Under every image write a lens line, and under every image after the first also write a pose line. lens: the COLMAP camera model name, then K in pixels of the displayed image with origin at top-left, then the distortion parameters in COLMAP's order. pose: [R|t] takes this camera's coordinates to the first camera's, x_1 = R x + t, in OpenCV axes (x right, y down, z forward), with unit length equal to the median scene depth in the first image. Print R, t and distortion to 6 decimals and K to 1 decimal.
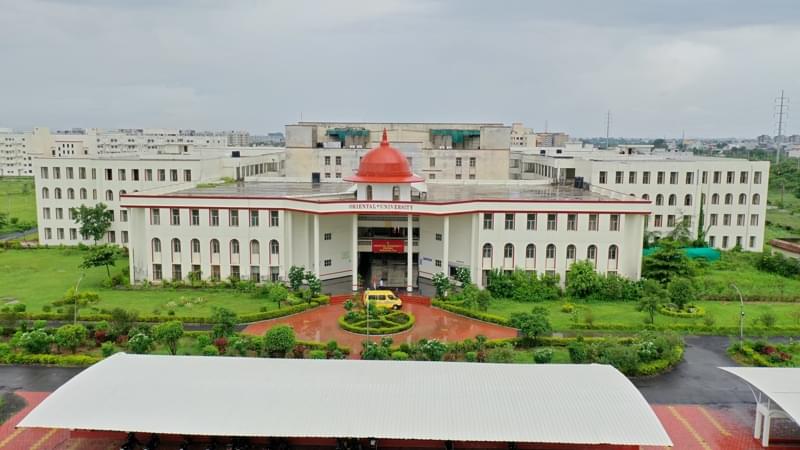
lens RADIAL K [[624.2, 0, 400.7], [0, 624.2, 220.6], [0, 0, 1]] dist [-0.011787, 0.015808]
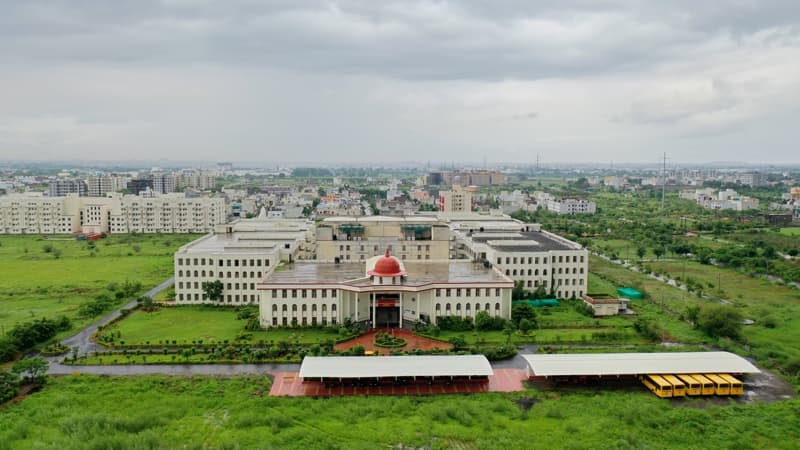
lens RADIAL K [[624.2, 0, 398.6], [0, 624.2, 224.3], [0, 0, 1]] dist [-0.011787, 0.015808]
pose [[0.996388, -0.012204, 0.084041, -0.154322], [0.014840, 0.999415, -0.030815, -0.156757], [-0.083616, 0.031951, 0.995986, -1.009462]]
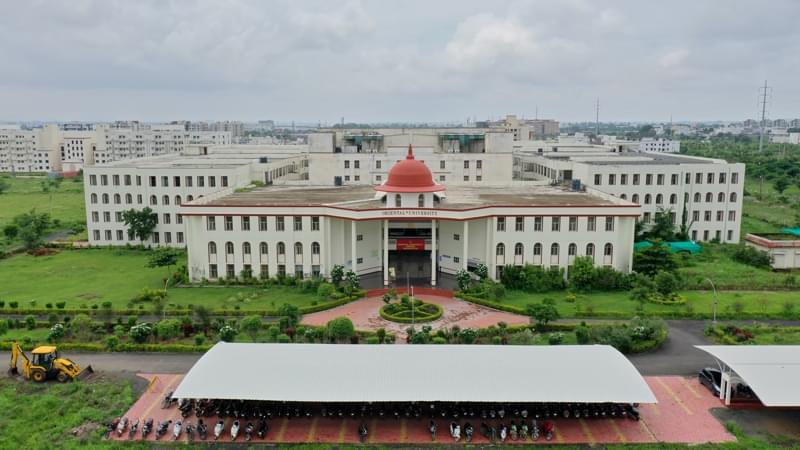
lens RADIAL K [[624.2, 0, 400.2], [0, 624.2, 217.9], [0, 0, 1]] dist [-0.011787, 0.015808]
pose [[0.999823, -0.011694, 0.014712, -0.060400], [0.011416, 0.999757, 0.018862, -0.032365], [-0.014929, -0.018691, 0.999714, -0.147310]]
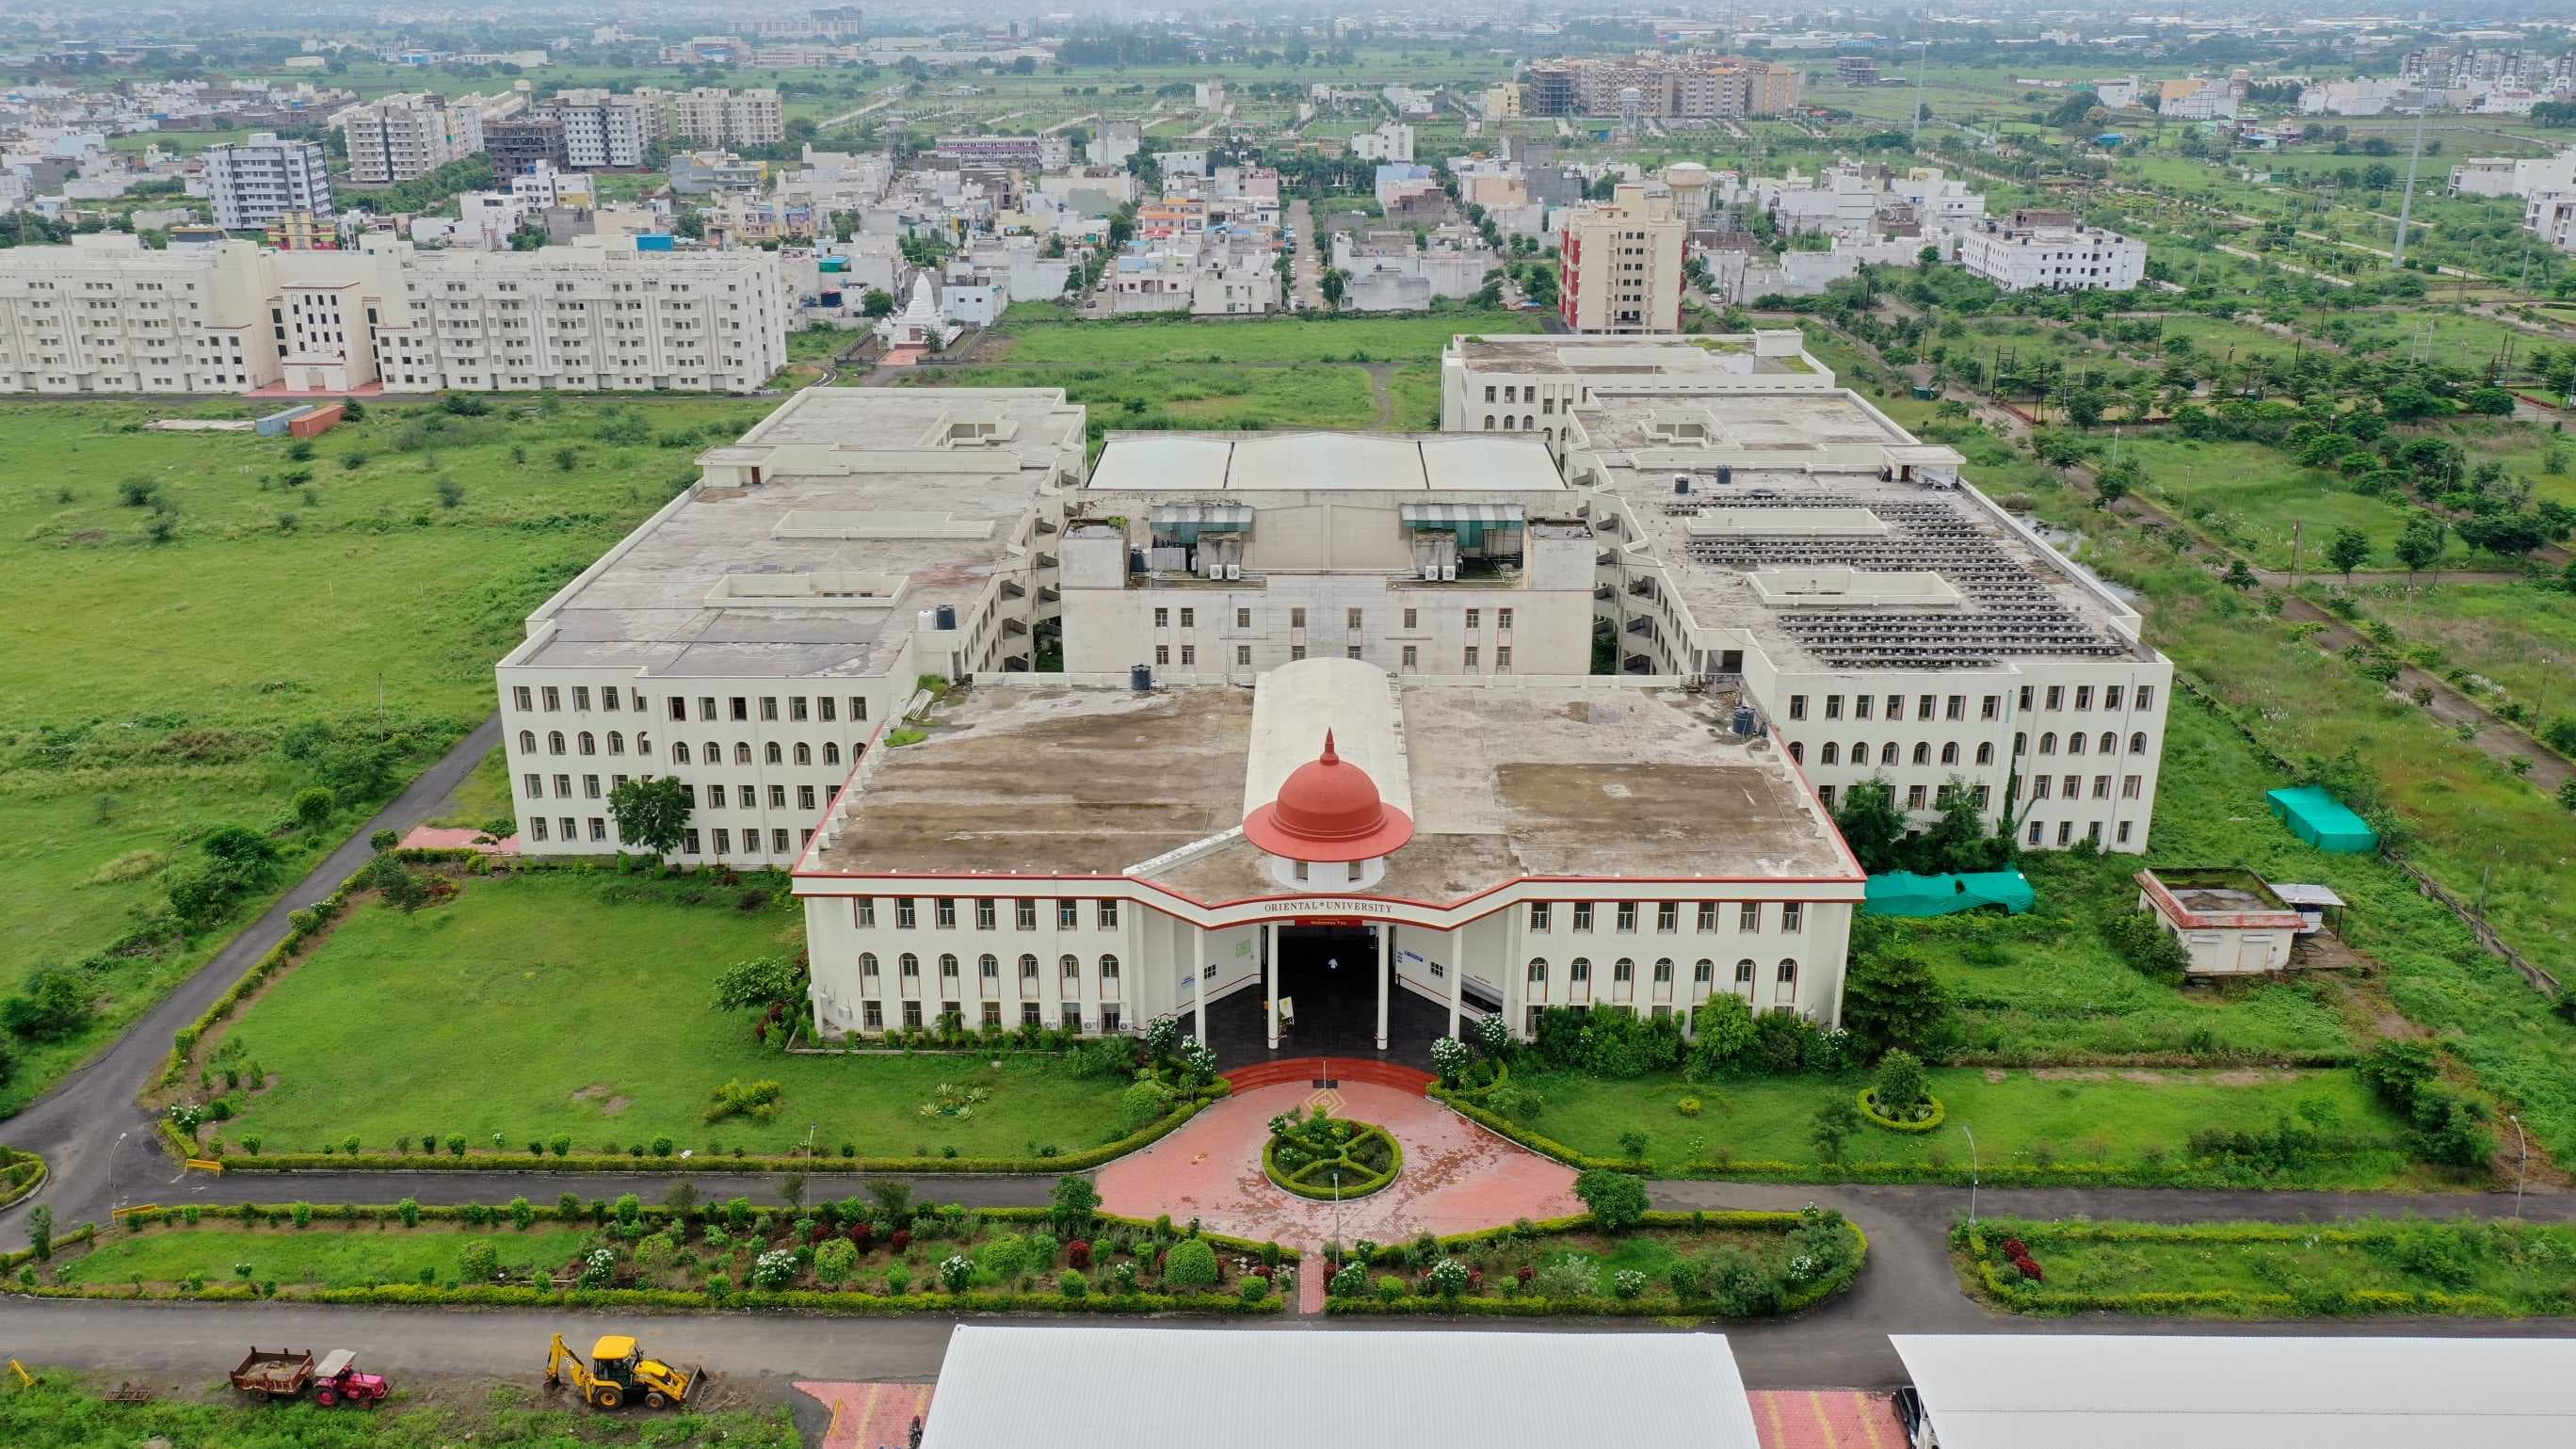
lens RADIAL K [[2010.0, 0, 1287.8], [0, 2010.0, 699.0], [0, 0, 1]] dist [-0.011787, 0.015808]
pose [[0.999758, -0.017076, 0.013881, -0.076081], [0.013795, 0.977766, 0.209246, -0.479554], [-0.017146, -0.209004, 0.977764, -0.500585]]
